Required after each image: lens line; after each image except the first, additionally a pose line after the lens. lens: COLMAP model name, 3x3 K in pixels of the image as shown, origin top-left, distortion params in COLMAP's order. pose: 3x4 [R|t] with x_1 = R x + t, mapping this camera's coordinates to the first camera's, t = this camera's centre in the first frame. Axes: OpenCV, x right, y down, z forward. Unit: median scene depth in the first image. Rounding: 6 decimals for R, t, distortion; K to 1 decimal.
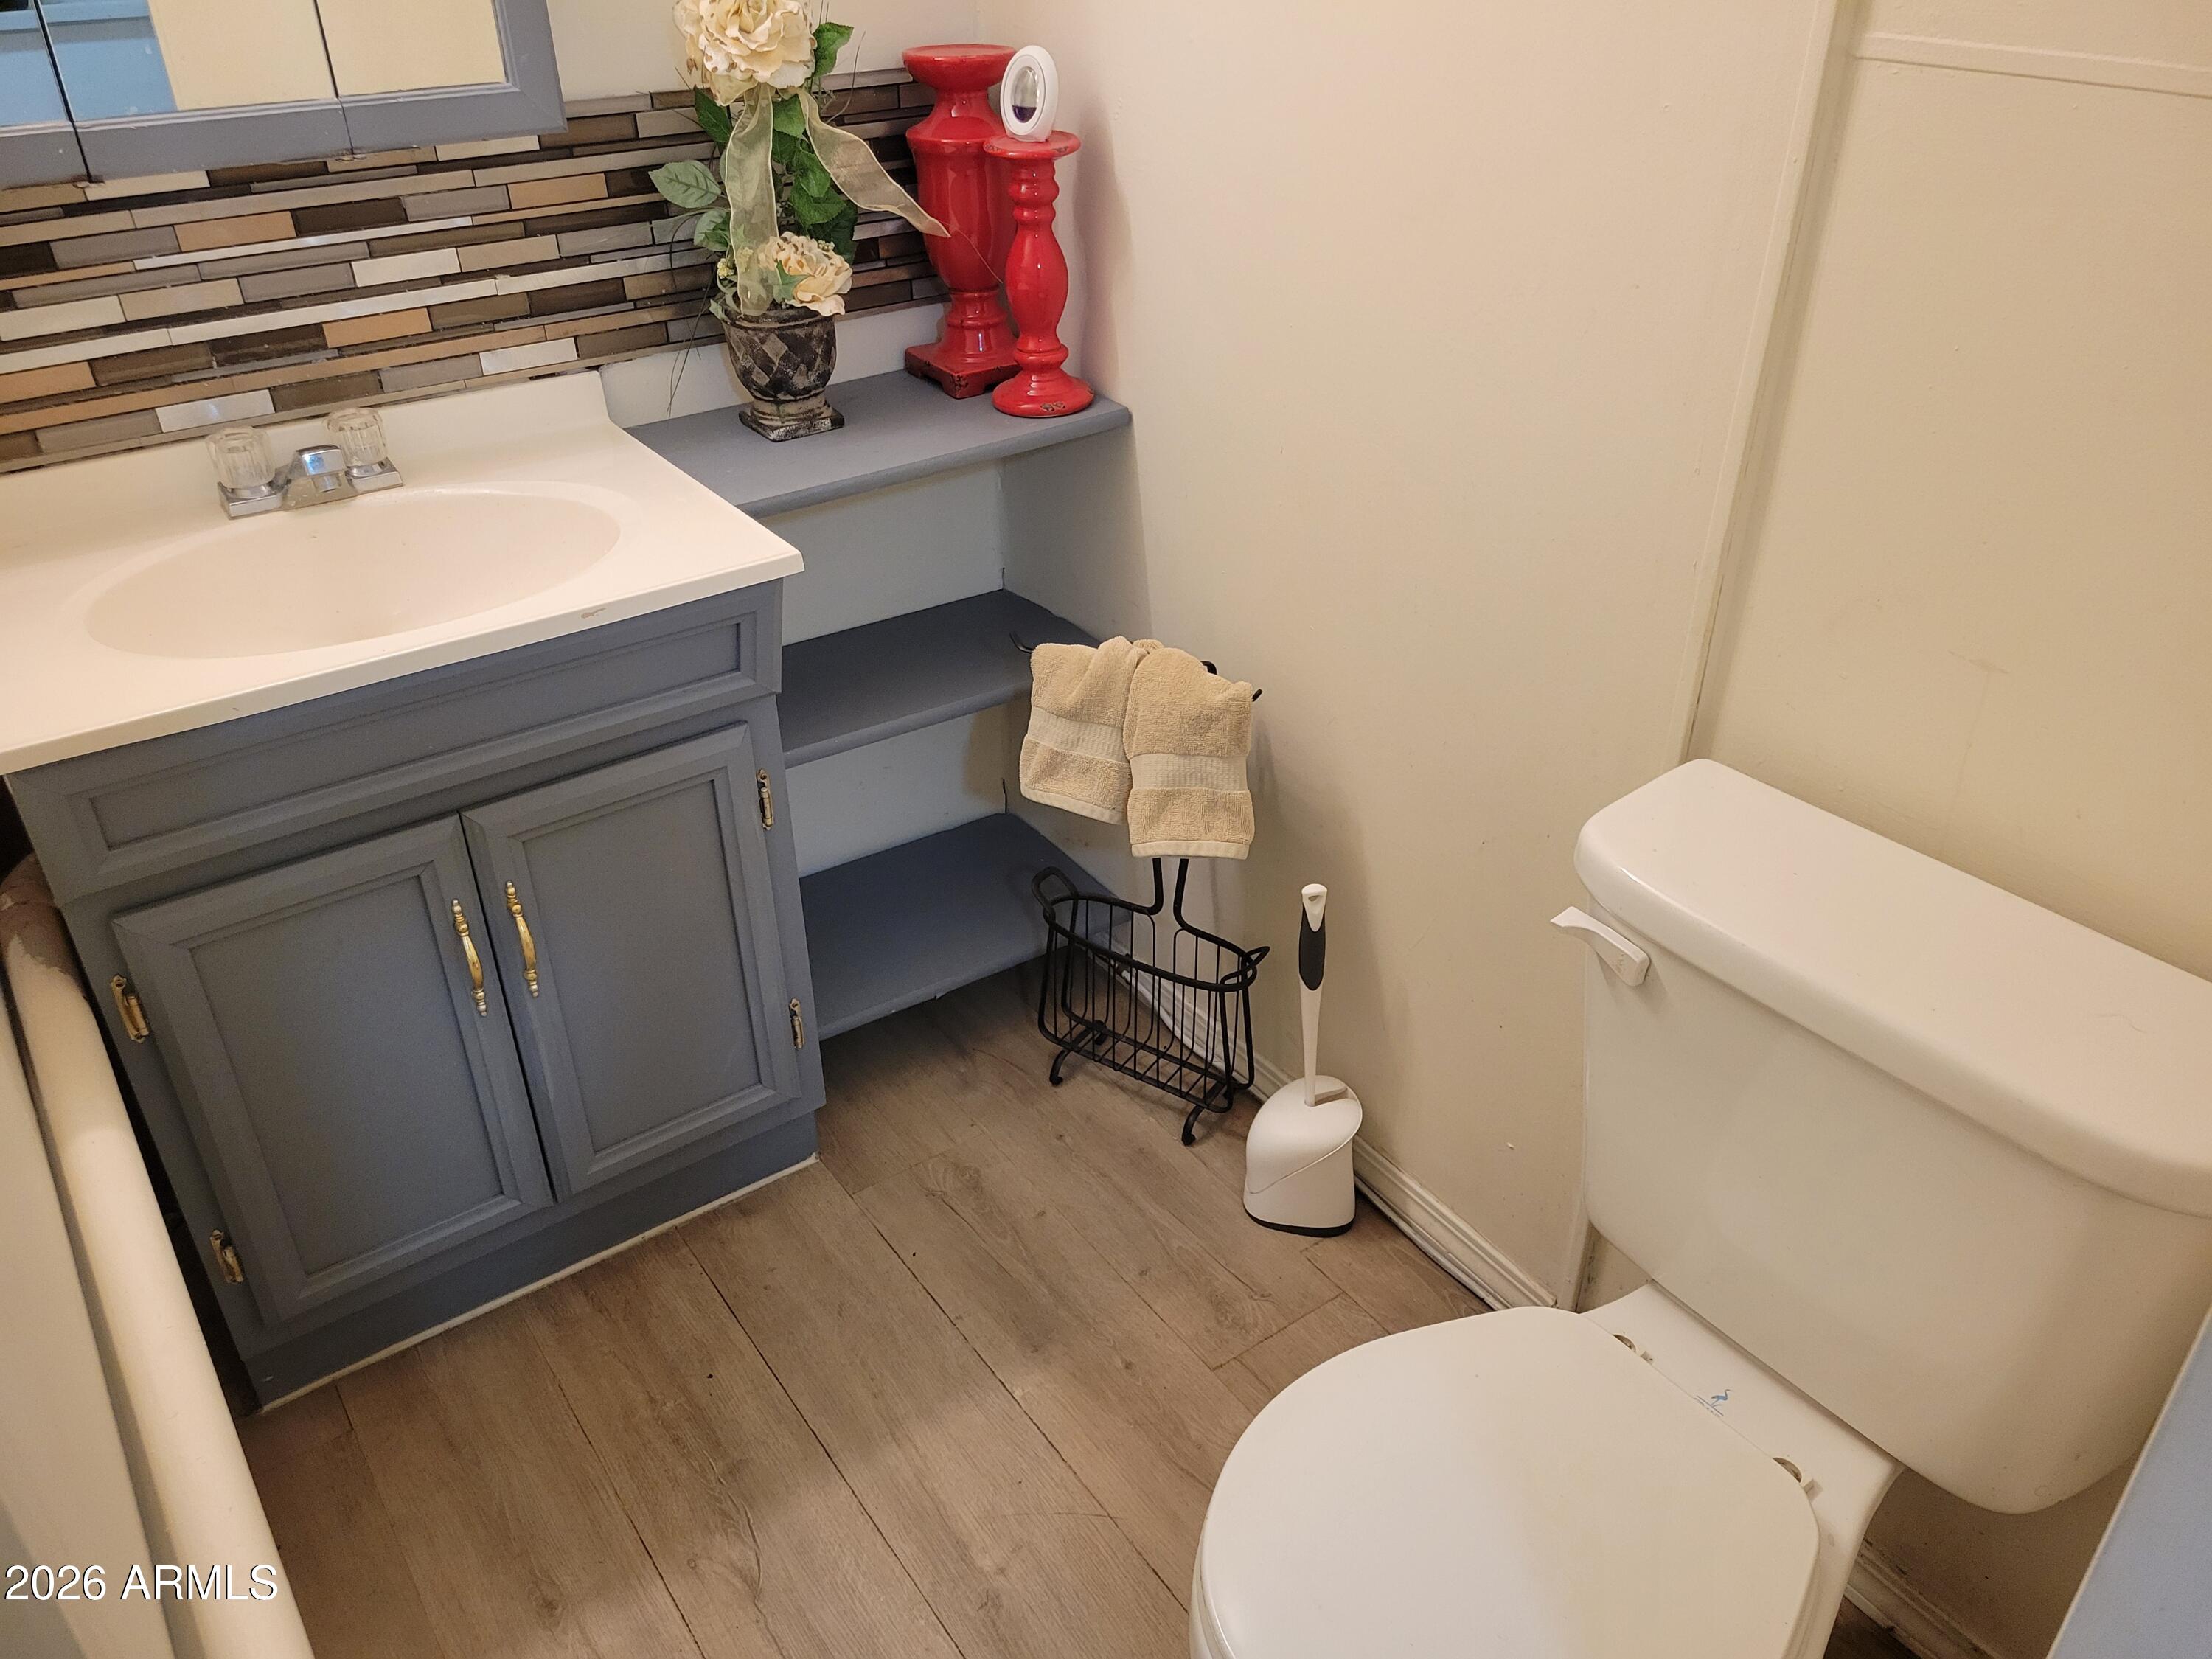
lens RADIAL K [[1660.0, 0, 1087.0], [0, 1660.0, 811.6], [0, 0, 1]] dist [0.057697, -0.051537]
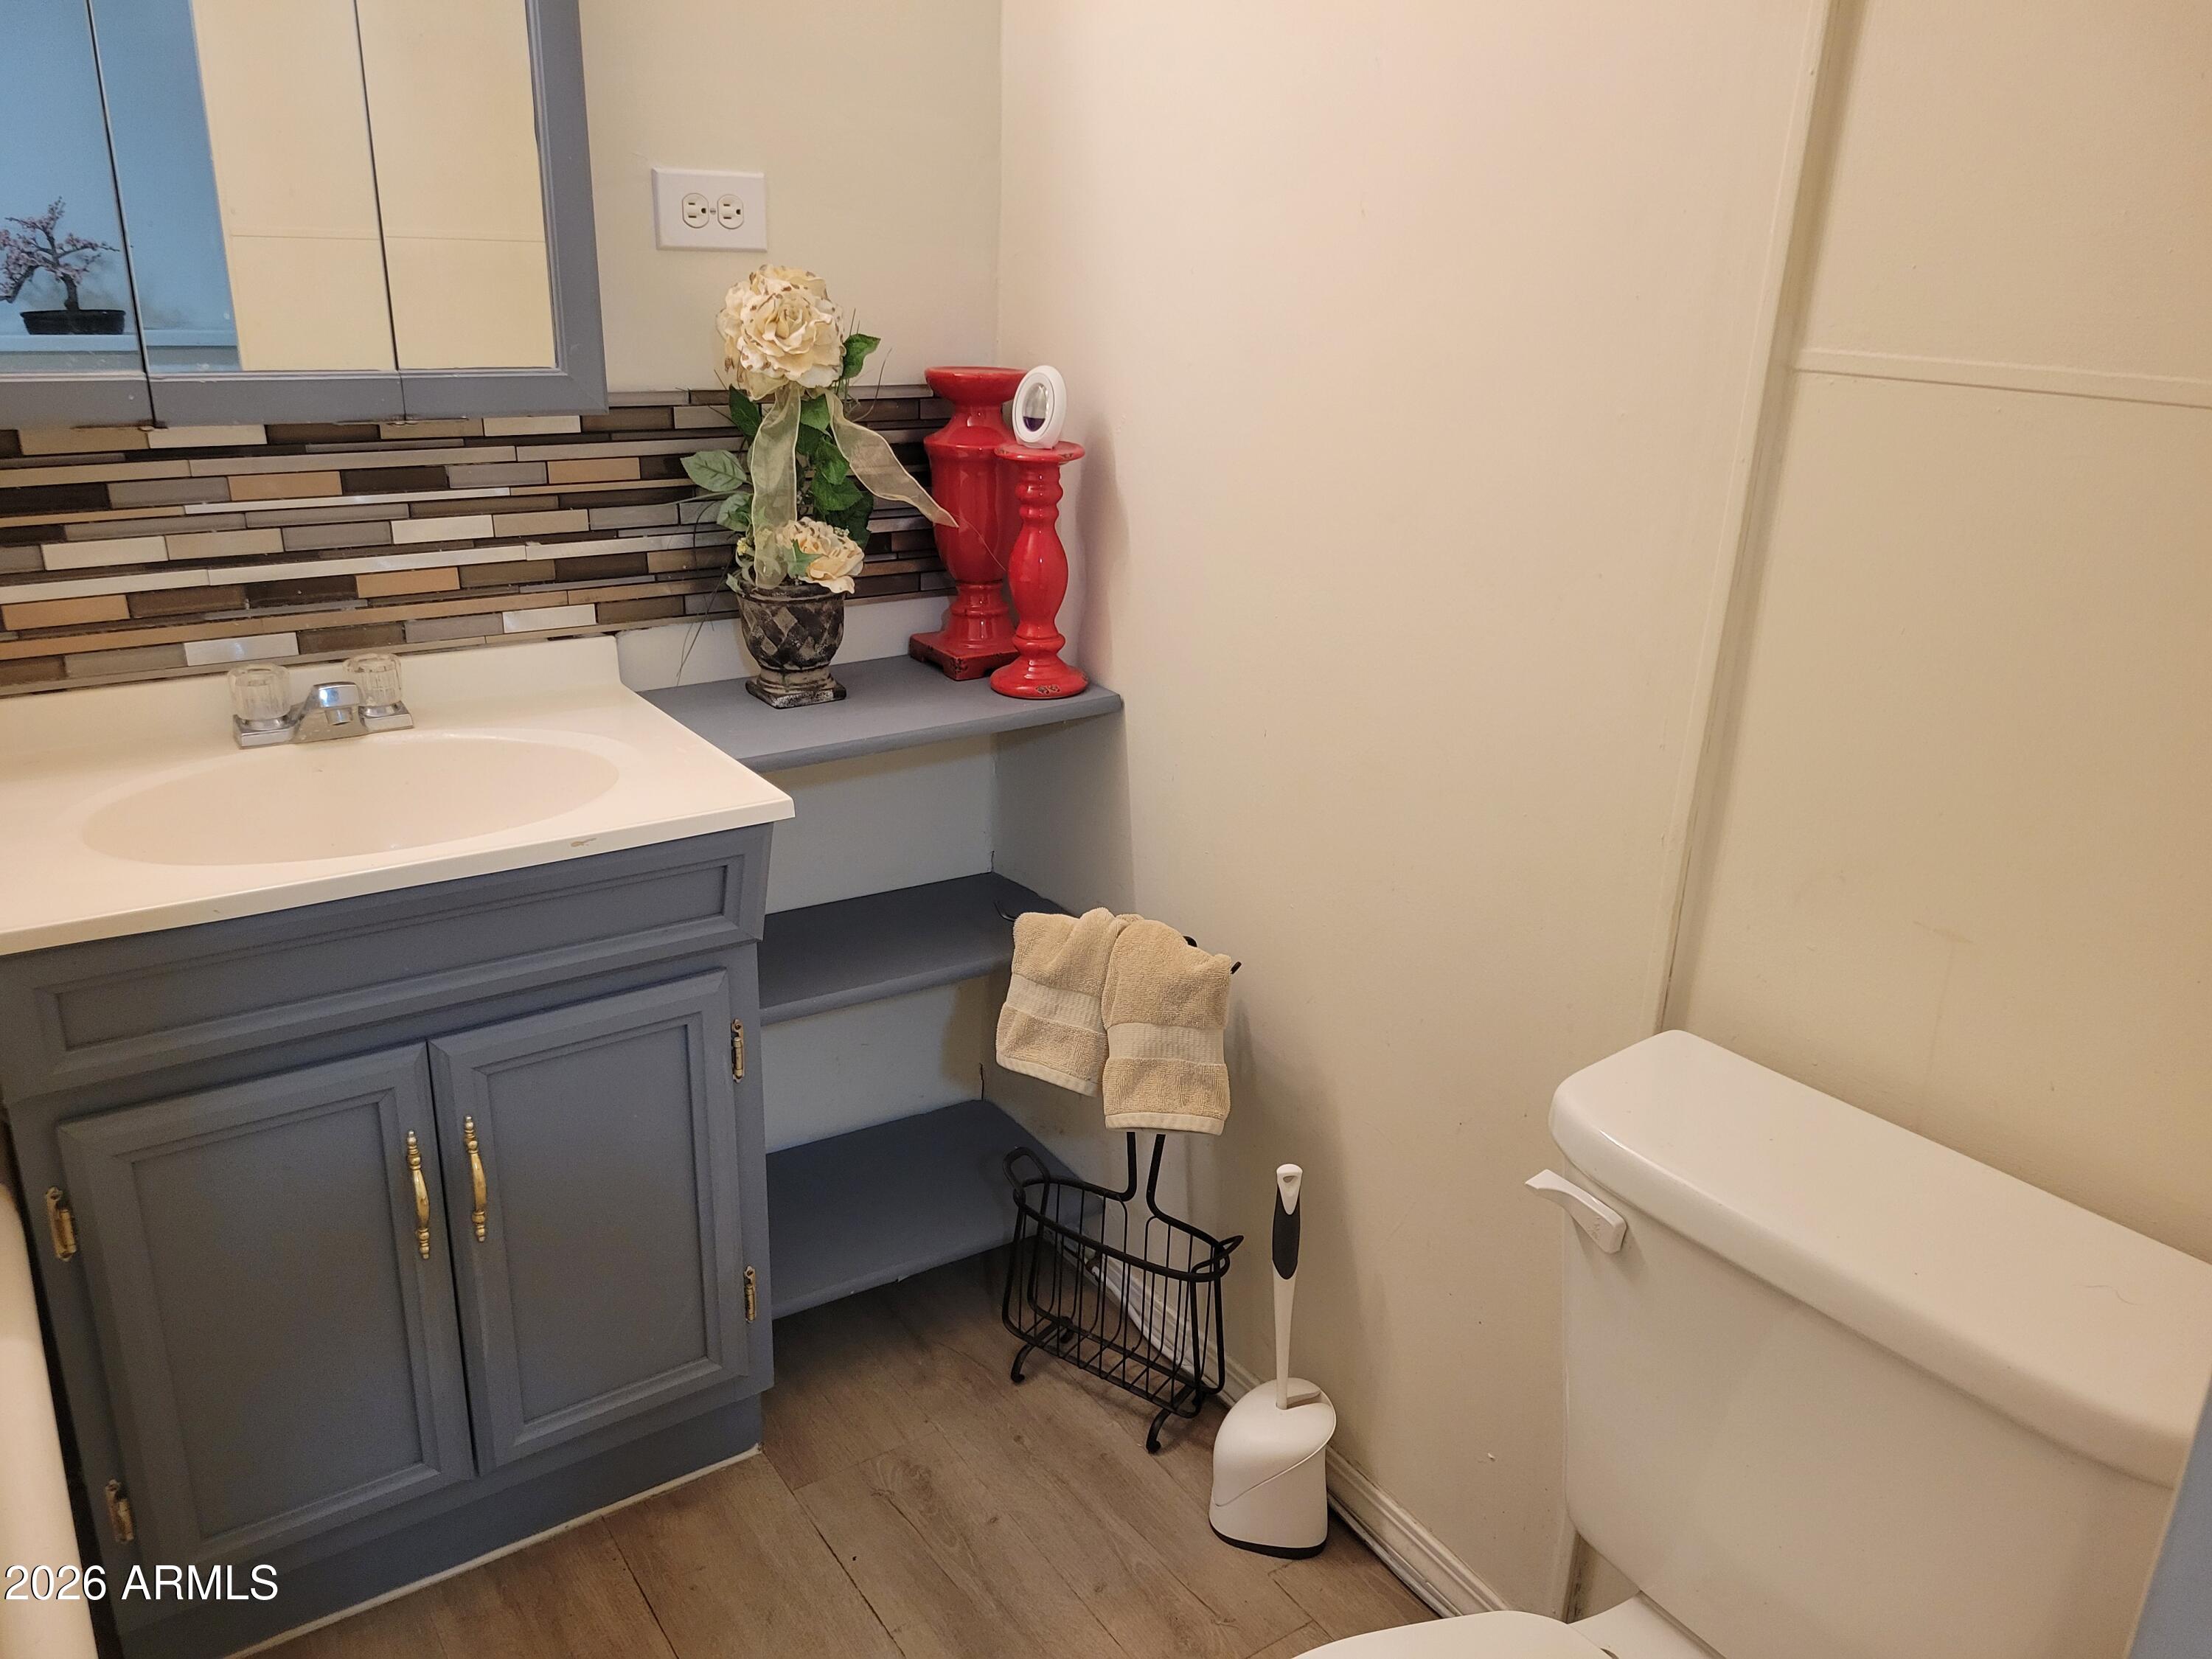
lens RADIAL K [[1656.6, 0, 1086.4], [0, 1656.6, 826.5], [0, 0, 1]] dist [0.055956, -0.046298]
pose [[0.998971, 0.045350, 0.000280, 0.007709], [-0.044408, 0.979433, -0.196821, 0.046426], [-0.009200, 0.196606, 0.980439, 0.001029]]
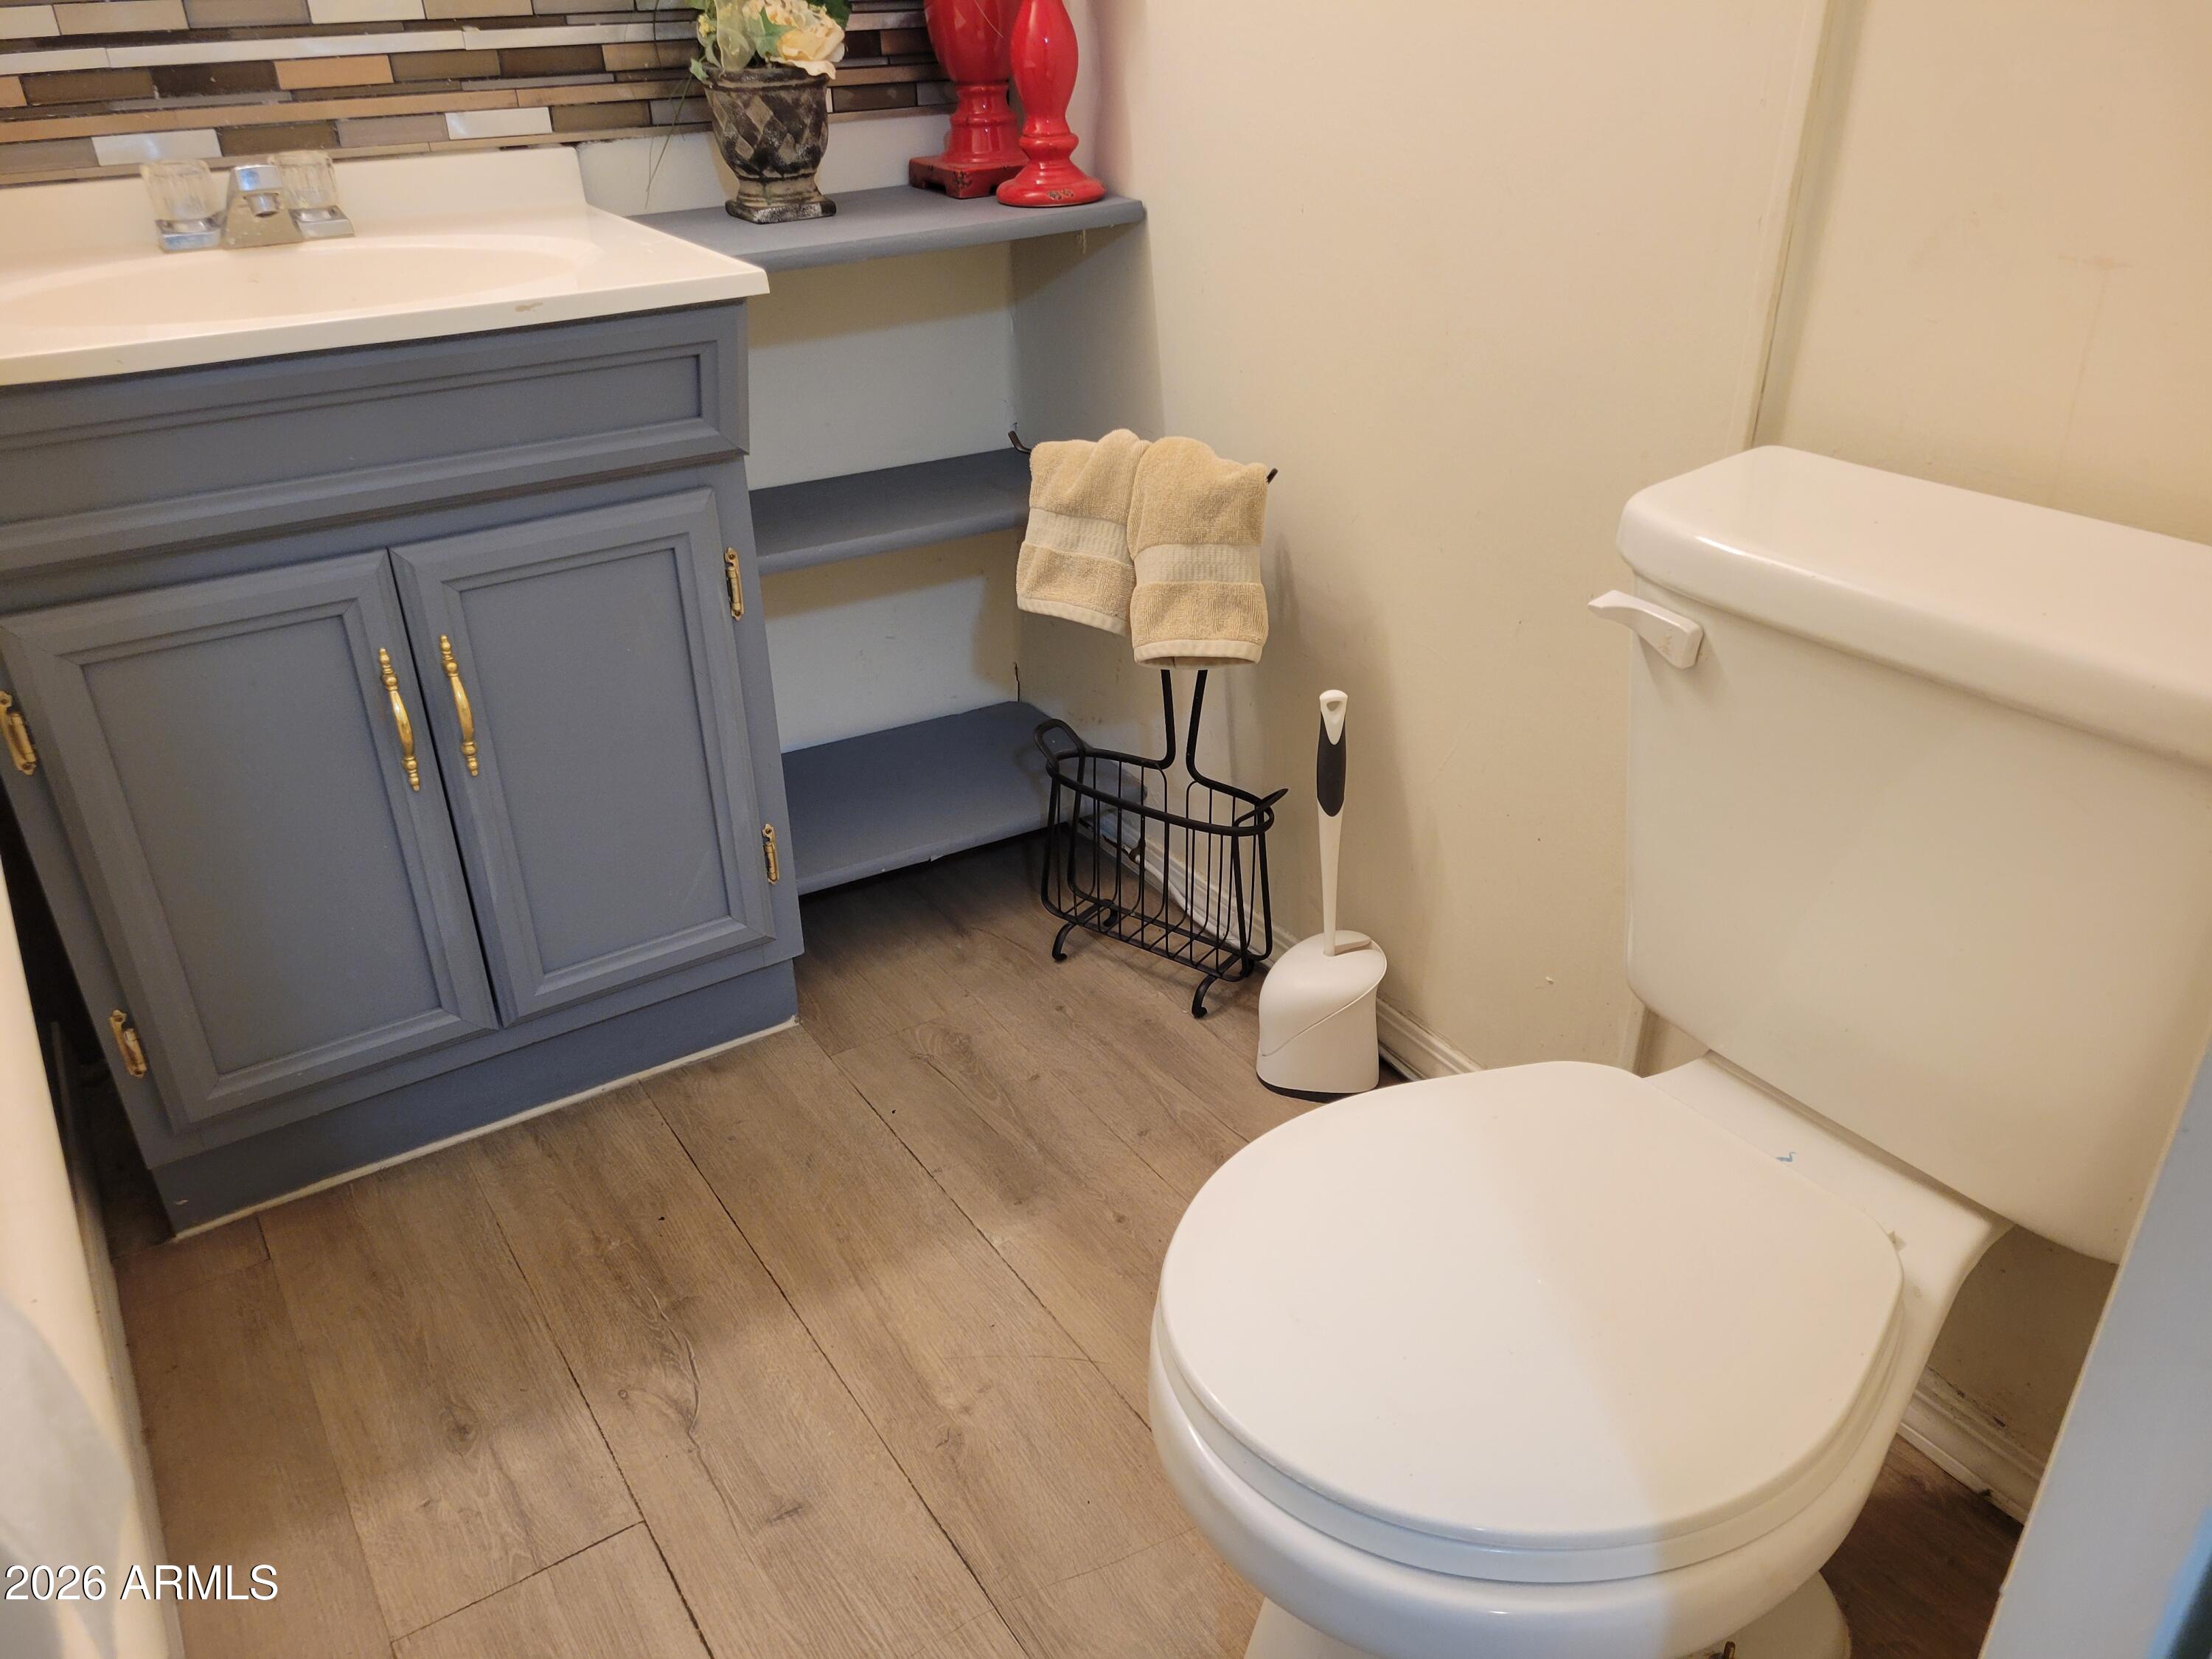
lens RADIAL K [[1659.7, 0, 1085.6], [0, 1659.7, 842.8], [0, 0, 1]] dist [0.059755, -0.052525]
pose [[0.999145, 0.015413, -0.038350, 0.037289], [-0.016951, 0.999051, -0.040109, 0.164733], [0.037695, 0.040725, 0.998459, 0.090826]]
